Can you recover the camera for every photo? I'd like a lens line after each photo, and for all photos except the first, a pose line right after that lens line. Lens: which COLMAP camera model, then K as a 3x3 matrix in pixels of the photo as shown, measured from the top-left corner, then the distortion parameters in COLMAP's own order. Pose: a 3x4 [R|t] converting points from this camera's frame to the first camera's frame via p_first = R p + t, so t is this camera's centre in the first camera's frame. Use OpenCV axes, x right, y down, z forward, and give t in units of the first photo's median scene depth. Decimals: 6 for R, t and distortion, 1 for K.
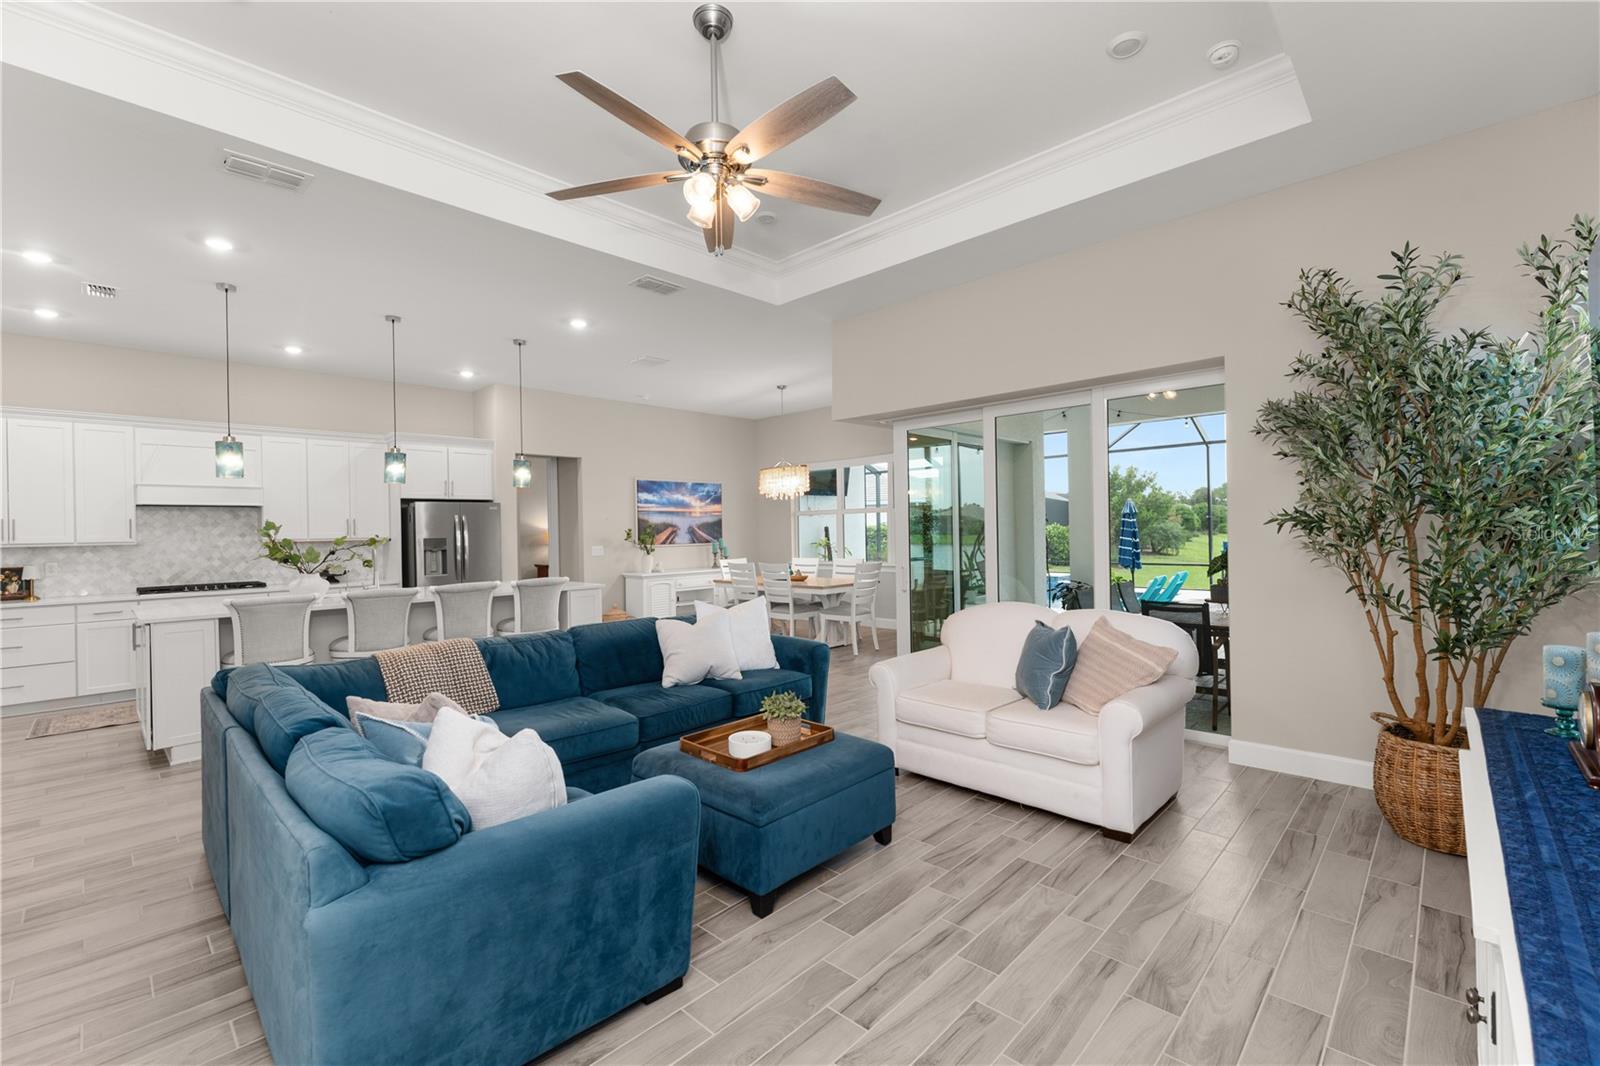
lens RADIAL K [[667.7, 0, 802.3], [0, 667.7, 530.6], [0, 0, 1]] dist [-0.003336, -0.000422]
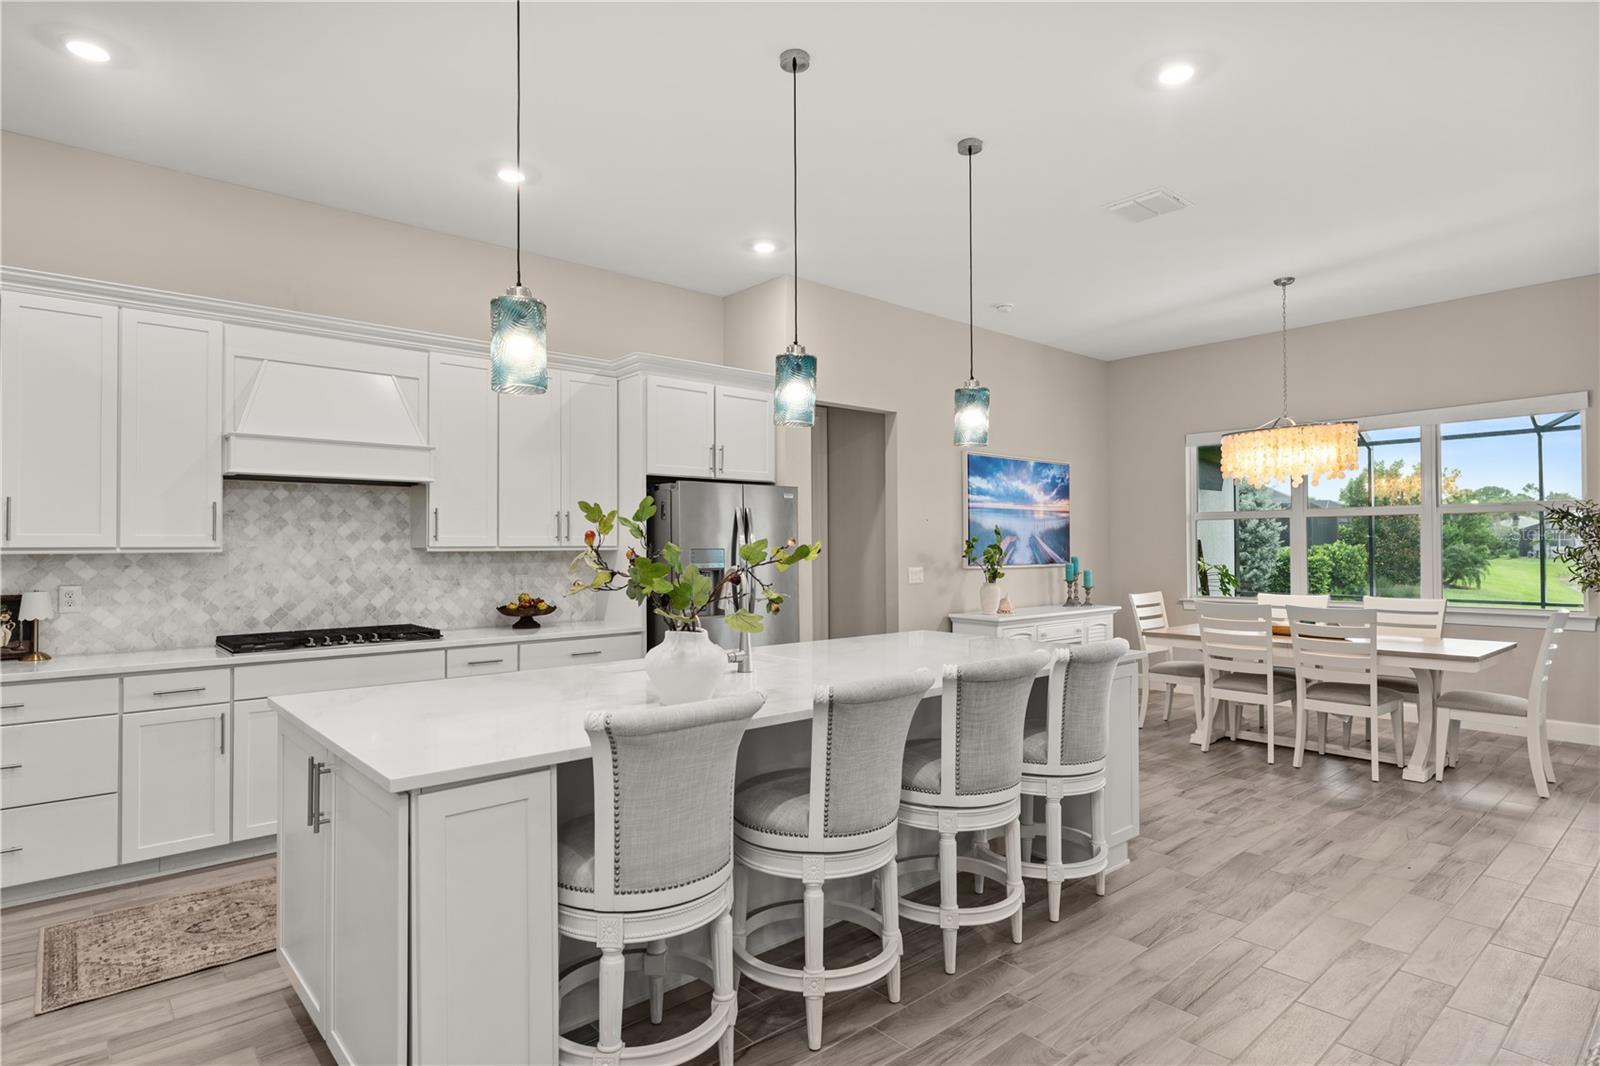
lens RADIAL K [[844.5, 0, 802.9], [0, 844.5, 536.5], [0, 0, 1]] dist [0.000337, -0.000940]
pose [[0.996556, 0.015208, -0.081518, -0.465732], [-0.015914, 0.999841, -0.008023, 0.005971], [0.081383, 0.009292, 0.996640, 0.360044]]
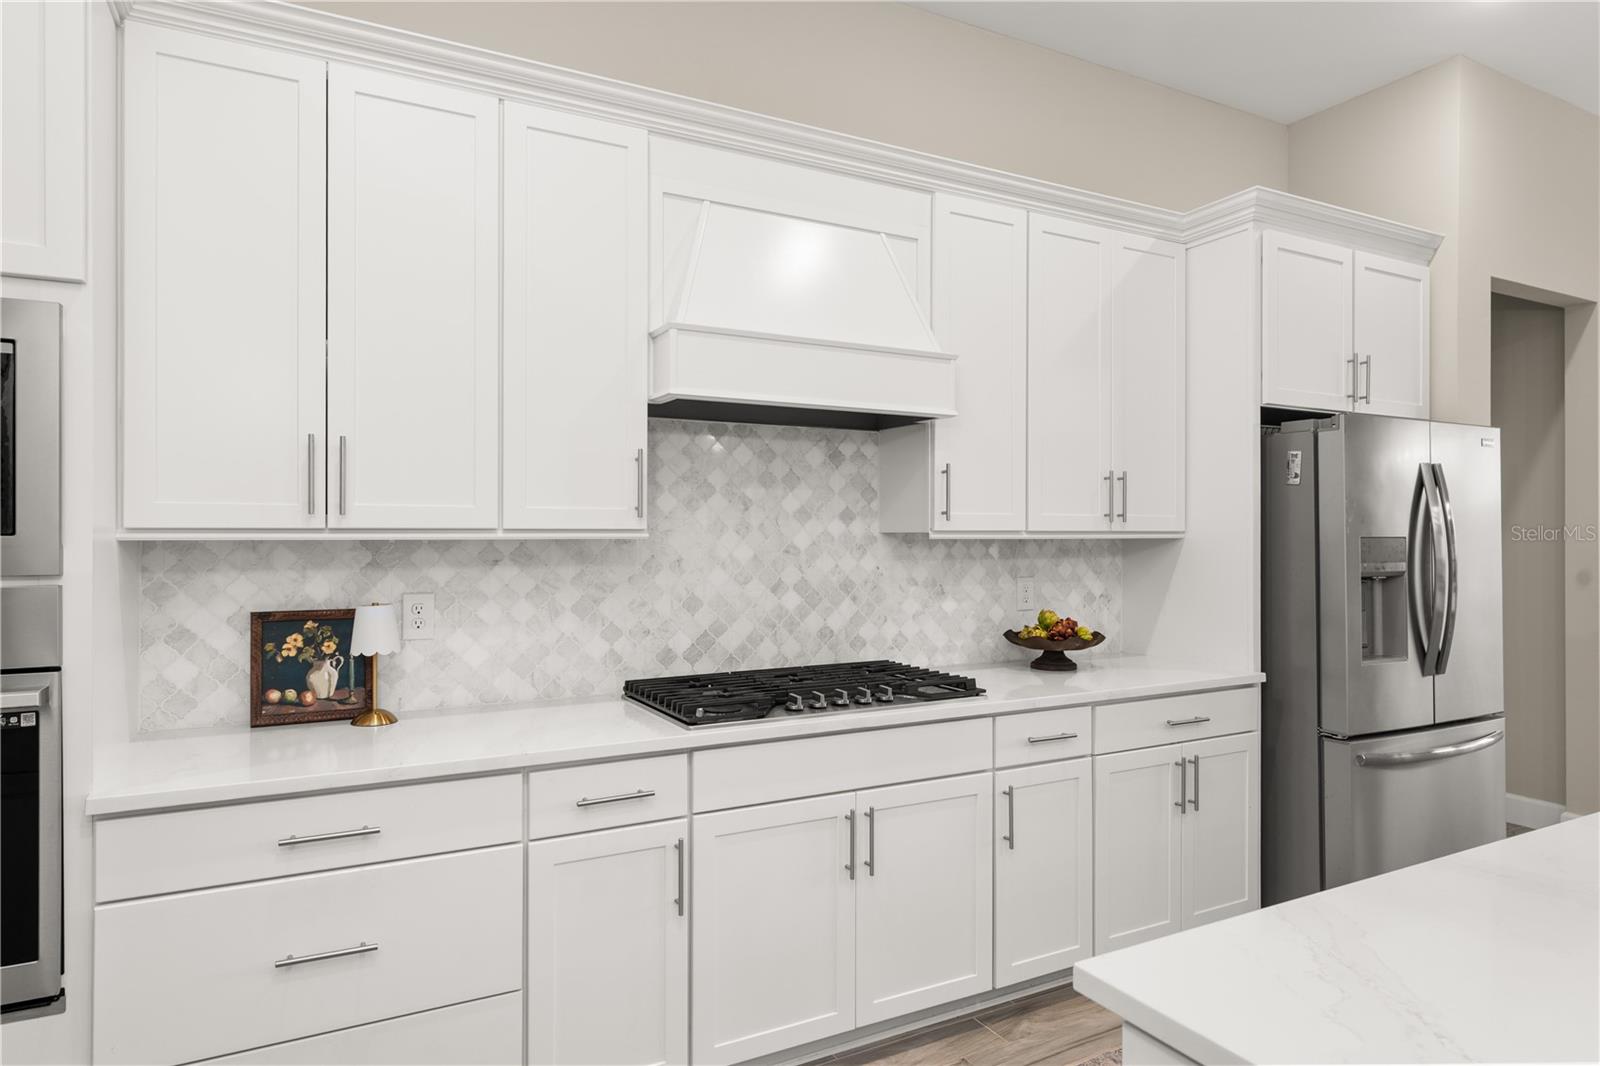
lens RADIAL K [[923.8, 0, 800.7], [0, 923.8, 533.8], [0, 0, 1]] dist [-0.001991, -0.003021]
pose [[0.953135, 0.018854, -0.301956, -0.752420], [-0.018093, 0.999822, 0.005317, 0.013993], [0.302002, 0.000396, 0.953307, 0.586317]]
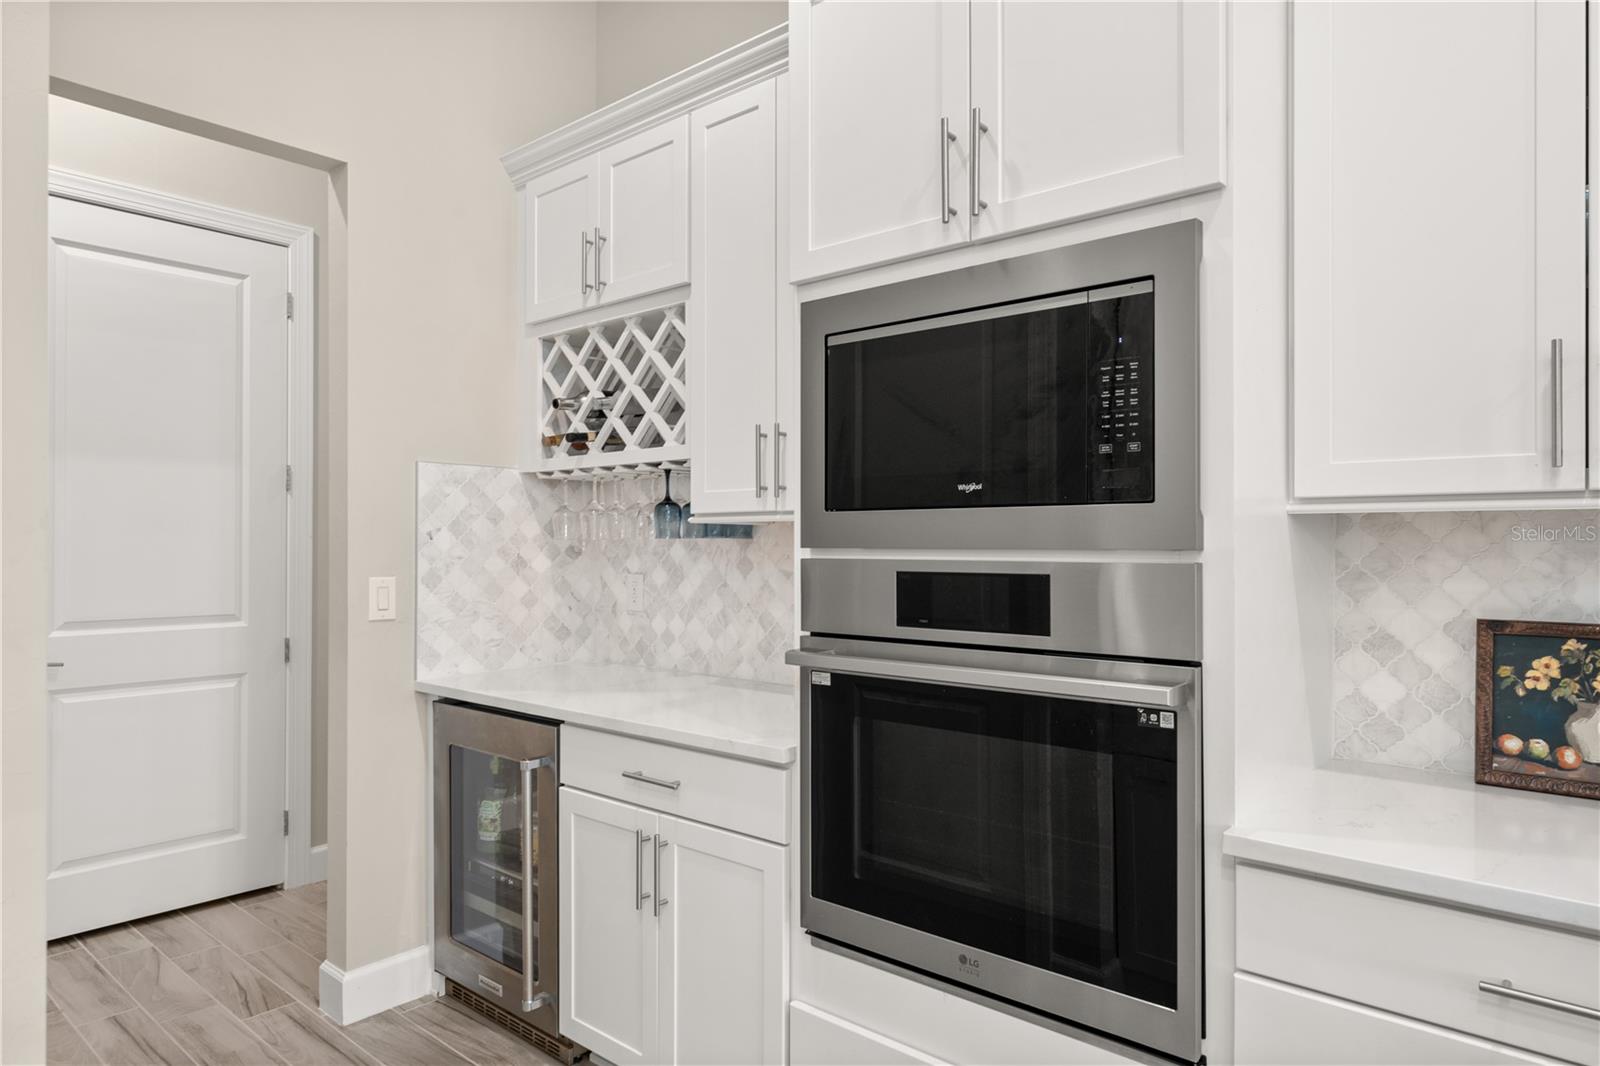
lens RADIAL K [[971.3, 0, 796.6], [0, 971.3, 534.3], [0, 0, 1]] dist [-0.006884, 0.000134]
pose [[0.048035, 0.012287, -0.998770, -0.809512], [-0.001941, 0.999924, 0.012207, 0.024388], [0.998844, 0.001352, 0.048055, 0.665938]]
